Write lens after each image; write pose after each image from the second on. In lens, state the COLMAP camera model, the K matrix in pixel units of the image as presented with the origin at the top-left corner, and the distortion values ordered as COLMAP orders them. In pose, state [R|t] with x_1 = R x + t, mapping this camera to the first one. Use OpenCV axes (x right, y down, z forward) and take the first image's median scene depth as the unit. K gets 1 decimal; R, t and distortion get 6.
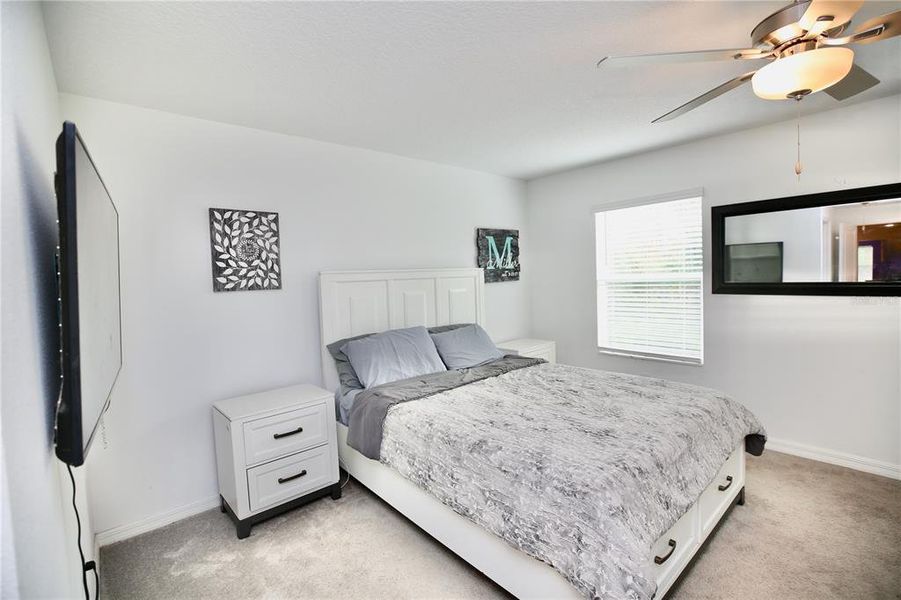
lens RADIAL K [[408.1, 0, 450.8], [0, 408.1, 294.5], [0, 0, 1]] dist [-0.033121, 0.000038]
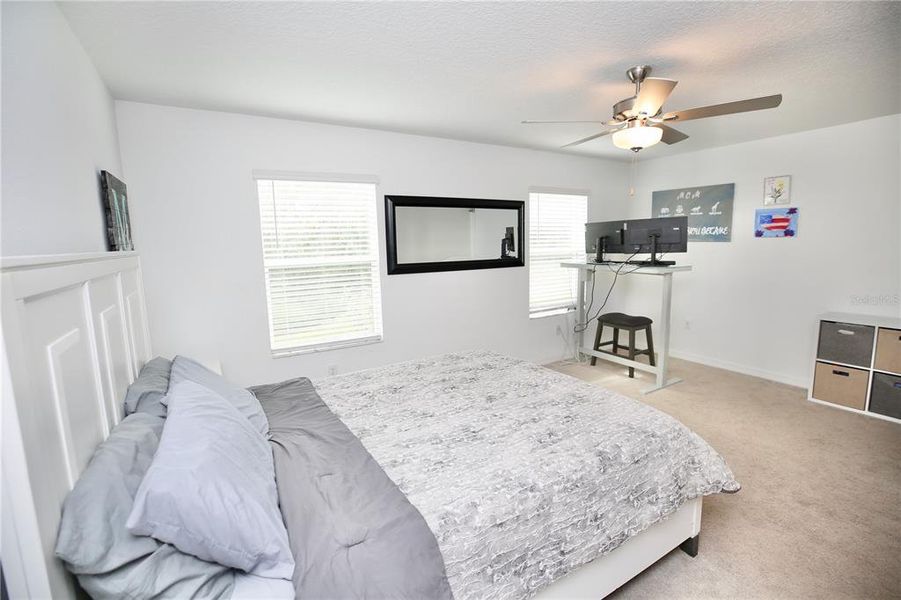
lens RADIAL K [[408.1, 0, 450.5], [0, 408.1, 296.7], [0, 0, 1]] dist [-0.033121, 0.000038]
pose [[0.184816, -0.109866, 0.976613, -0.425680], [0.062147, 0.993049, 0.099954, -0.042901], [-0.980806, 0.042221, 0.190359, 0.611354]]
